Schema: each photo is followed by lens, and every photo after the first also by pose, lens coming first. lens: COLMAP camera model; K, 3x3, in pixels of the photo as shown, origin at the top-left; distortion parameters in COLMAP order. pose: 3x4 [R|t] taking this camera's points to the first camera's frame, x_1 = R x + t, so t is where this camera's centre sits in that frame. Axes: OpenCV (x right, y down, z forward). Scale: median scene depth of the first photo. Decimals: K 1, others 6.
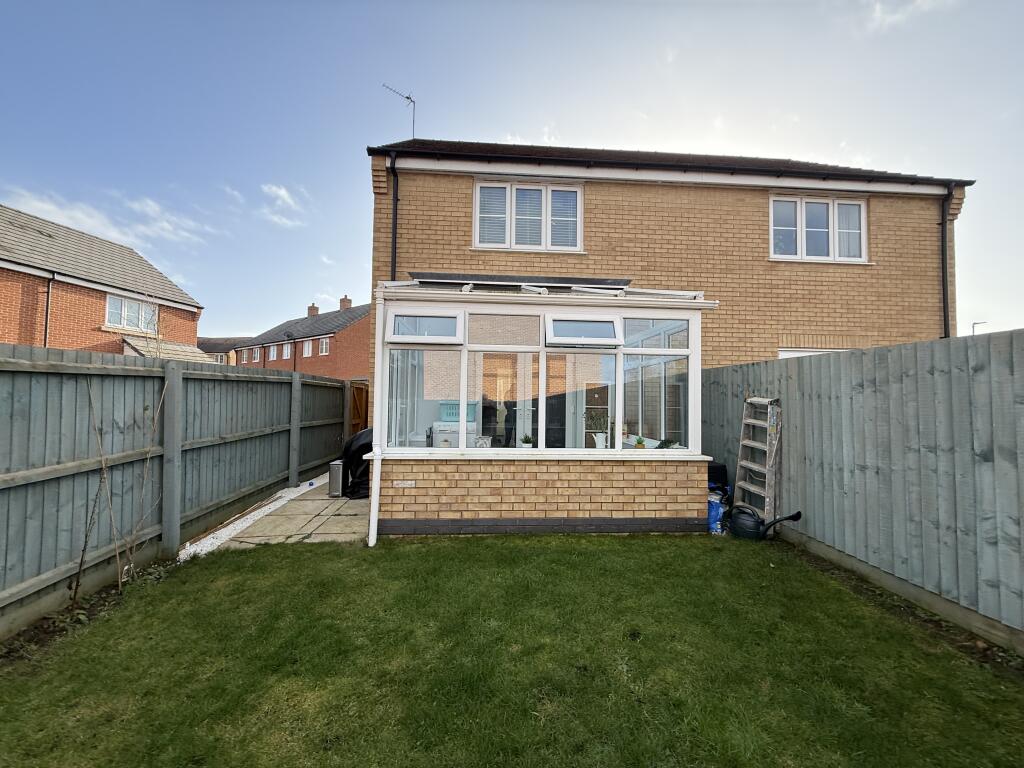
lens RADIAL K [[403.9, 0, 509.3], [0, 403.9, 386.8], [0, 0, 1]] dist [0.000878, 0.000185]
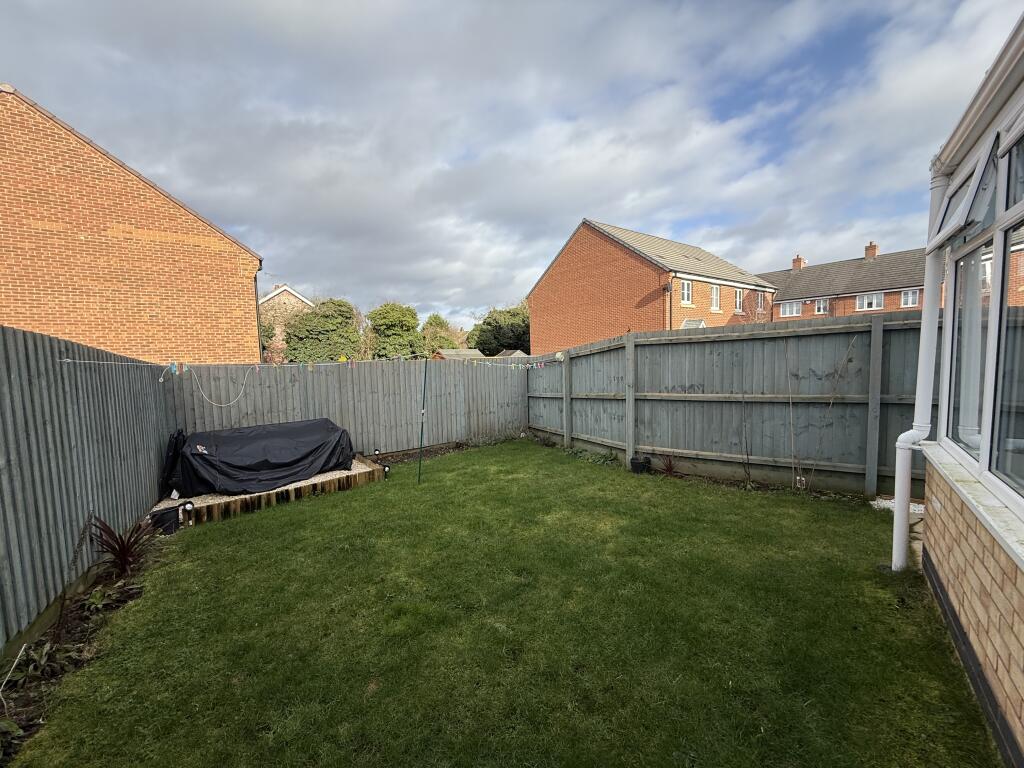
lens RADIAL K [[403.9, 0, 509.1], [0, 403.9, 385.1], [0, 0, 1]] dist [0.000878, 0.000185]
pose [[-0.667428, 0.065854, -0.741757, 0.710057], [0.049753, 0.997800, 0.043819, 0.030345], [0.743011, -0.007659, -0.669236, 1.235225]]
